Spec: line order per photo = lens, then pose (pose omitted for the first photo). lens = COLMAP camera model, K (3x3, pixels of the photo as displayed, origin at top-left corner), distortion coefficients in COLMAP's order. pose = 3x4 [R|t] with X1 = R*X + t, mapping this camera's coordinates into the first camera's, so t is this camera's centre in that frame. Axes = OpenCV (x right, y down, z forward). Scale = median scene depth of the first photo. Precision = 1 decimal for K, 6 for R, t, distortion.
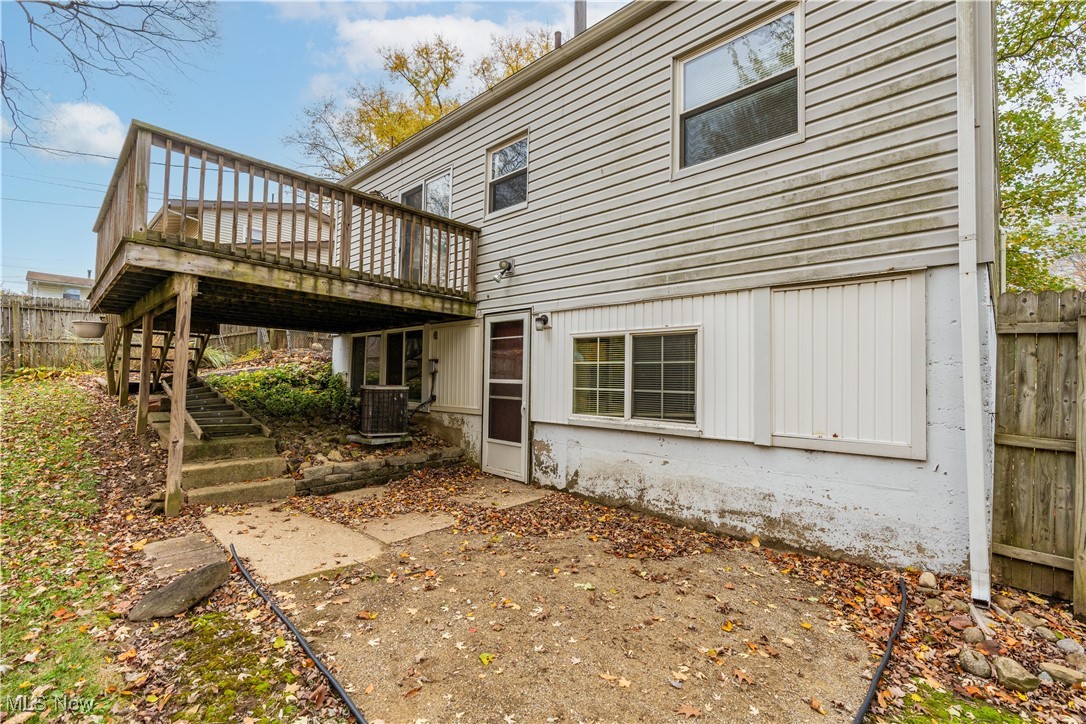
lens RADIAL K [[480.0, 0, 531.7], [0, 480.0, 363.1], [0, 0, 1]] dist [-0.009857, 0.004519]
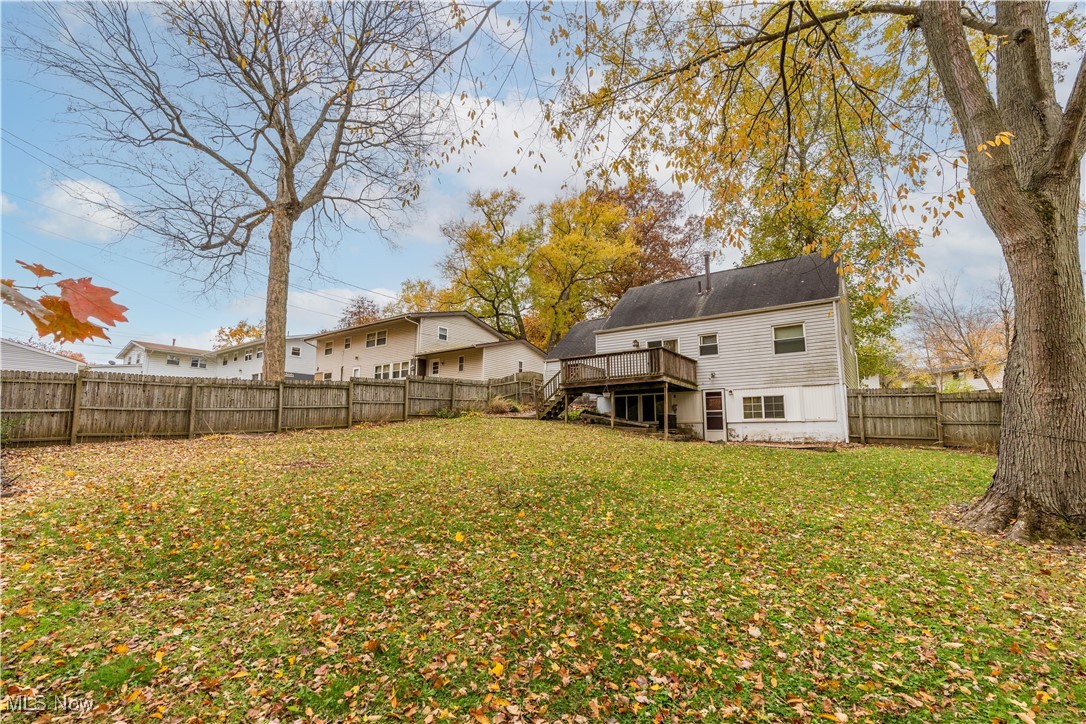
lens RADIAL K [[480.0, 0, 531.7], [0, 480.0, 363.1], [0, 0, 1]] dist [-0.009857, 0.004519]
pose [[0.991023, 0.004906, 0.133602, -2.152134], [0.010459, 0.993418, -0.114064, 0.094230], [-0.133282, 0.114438, 0.984449, -2.554411]]
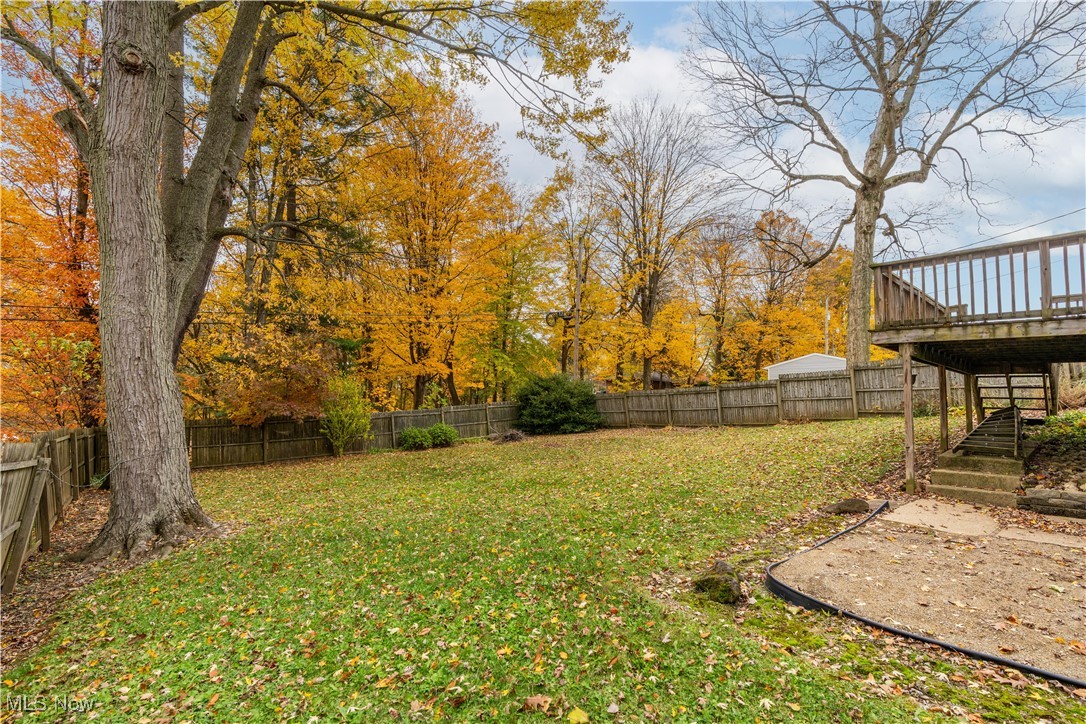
lens RADIAL K [[480.0, 0, 531.7], [0, 480.0, 363.1], [0, 0, 1]] dist [-0.009857, 0.004519]
pose [[-0.134193, -0.099182, -0.985979, 0.961334], [0.007972, 0.994838, -0.101158, 0.031903], [0.990923, -0.021435, -0.132710, -0.034858]]
